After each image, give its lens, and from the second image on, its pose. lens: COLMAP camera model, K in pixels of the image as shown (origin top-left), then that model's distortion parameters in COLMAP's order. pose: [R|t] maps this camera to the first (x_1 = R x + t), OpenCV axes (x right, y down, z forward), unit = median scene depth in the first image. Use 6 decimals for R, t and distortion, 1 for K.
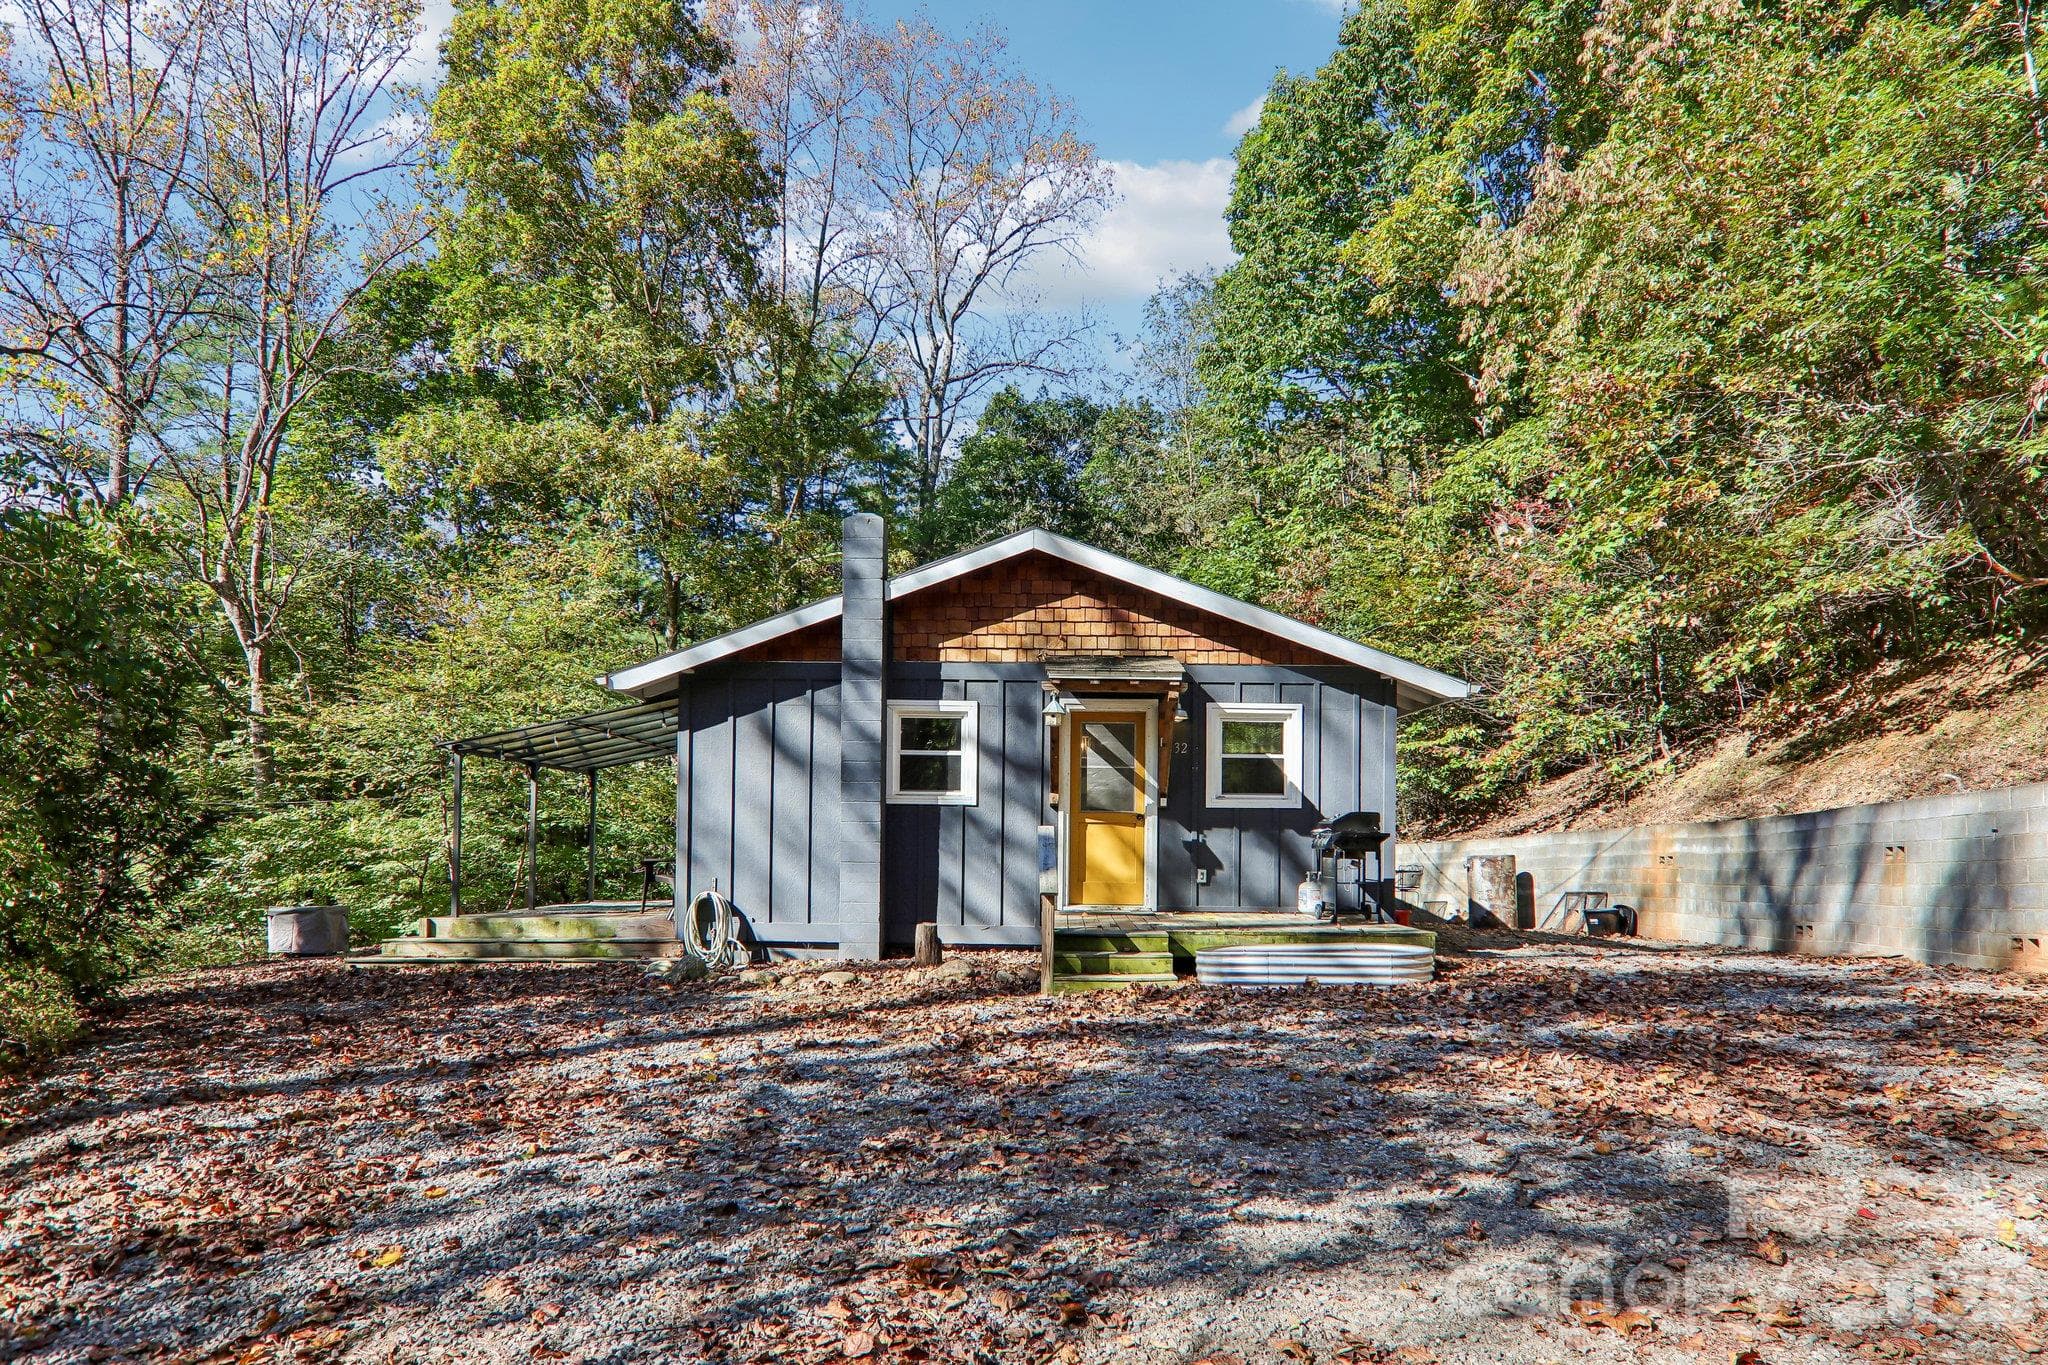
lens RADIAL K [[1177.7, 0, 1022.7], [0, 1177.7, 827.4], [0, 0, 1]] dist [-0.000409, -0.000477]
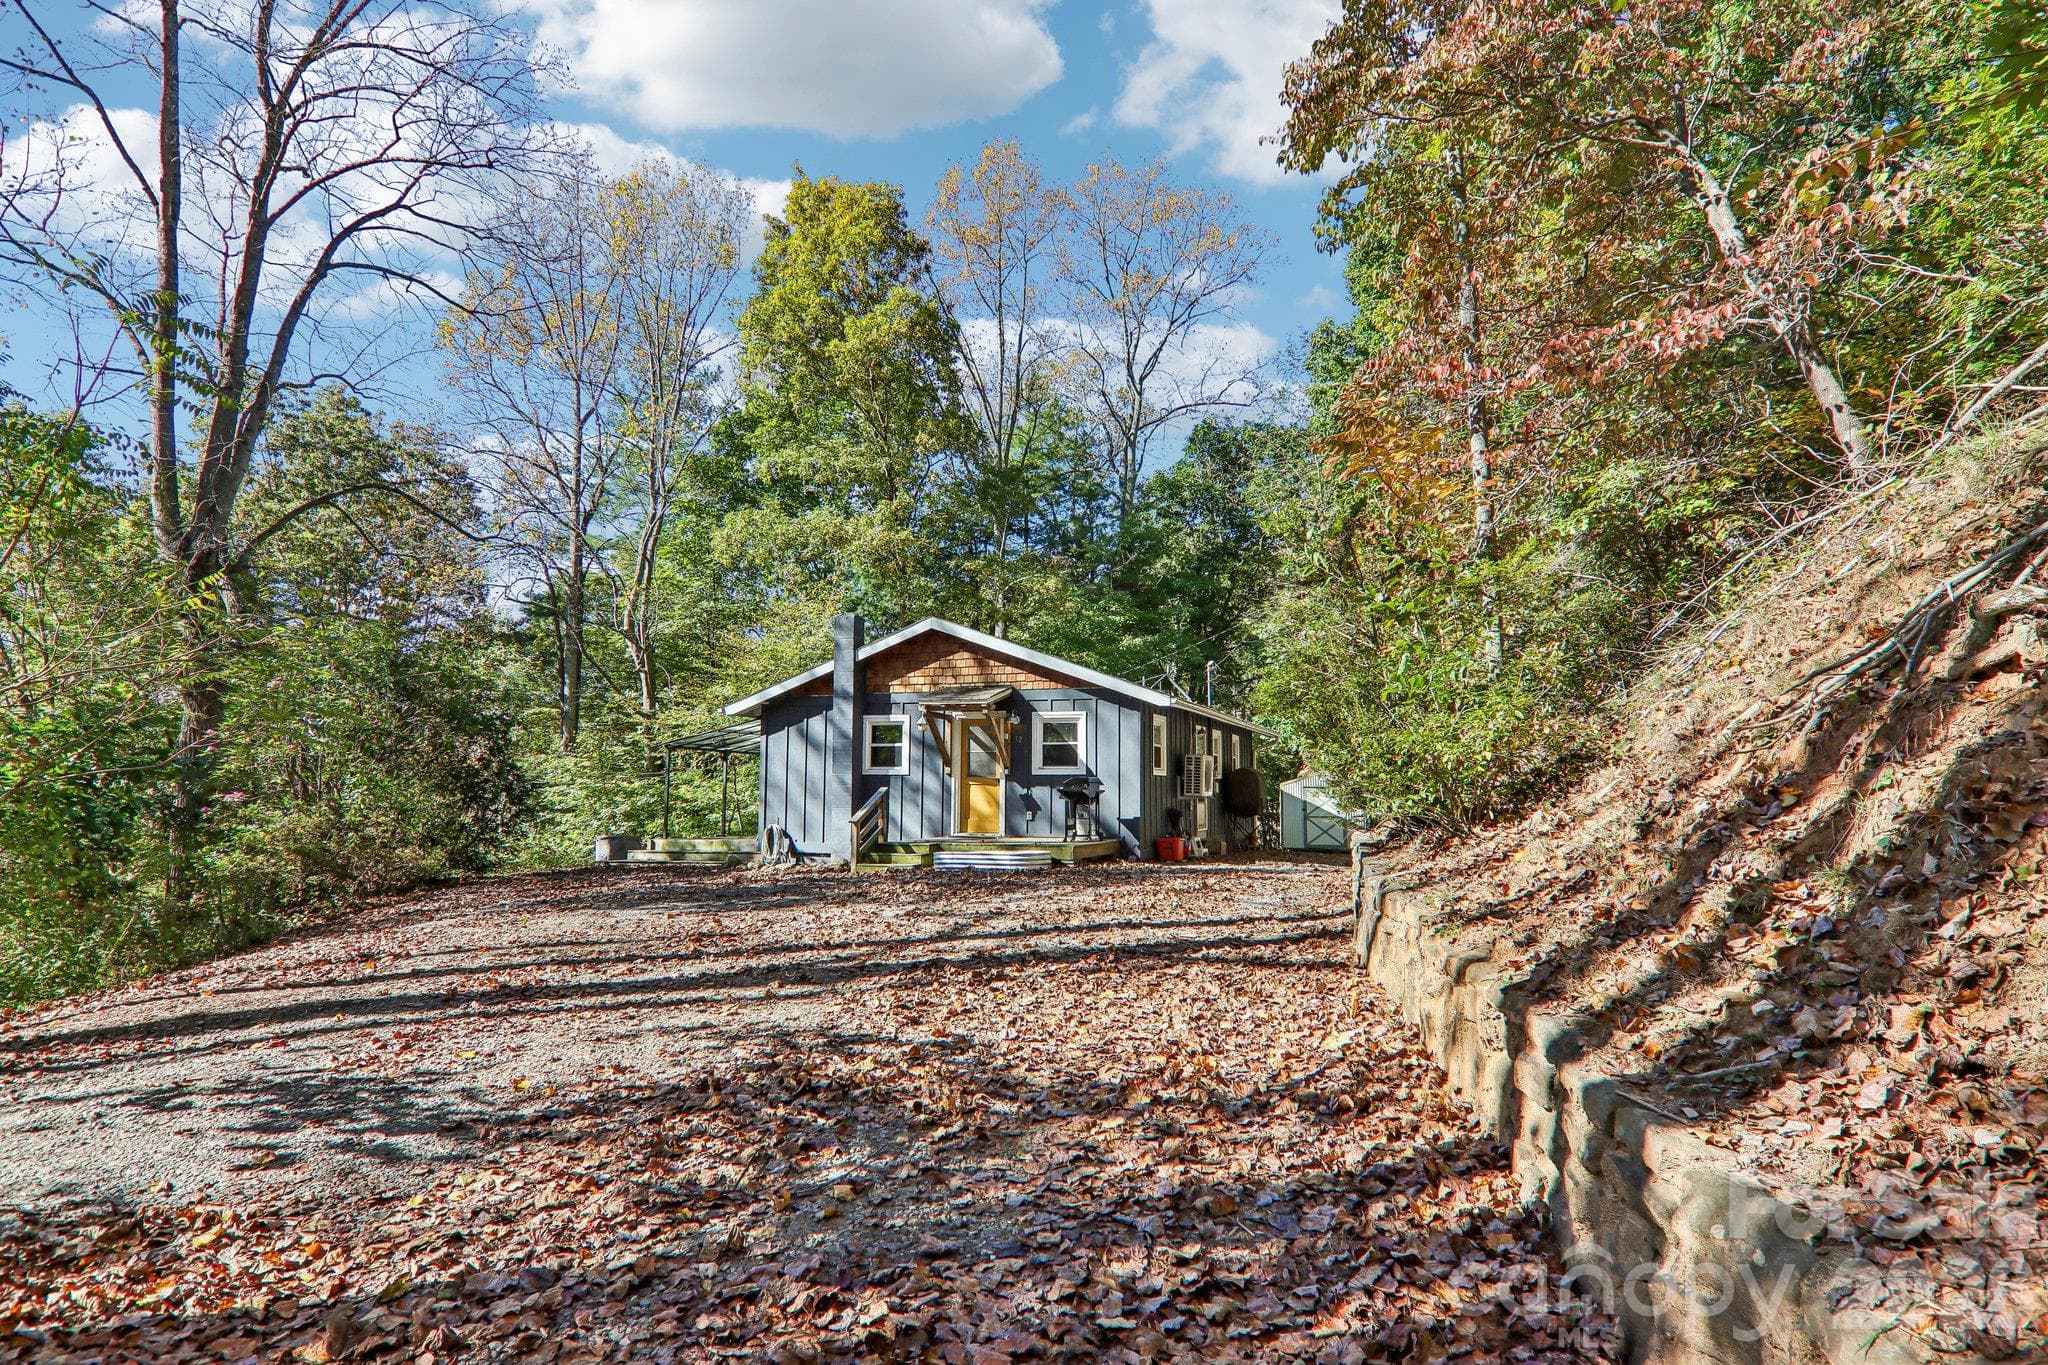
lens RADIAL K [[1147.2, 0, 1028.9], [0, 1147.2, 703.9], [0, 0, 1]] dist [0.019092, -0.002855]
pose [[0.945537, -0.030110, -0.324120, 0.480815], [0.007465, 0.997457, -0.070883, -0.001002], [0.325430, 0.064603, 0.943357, -0.385726]]
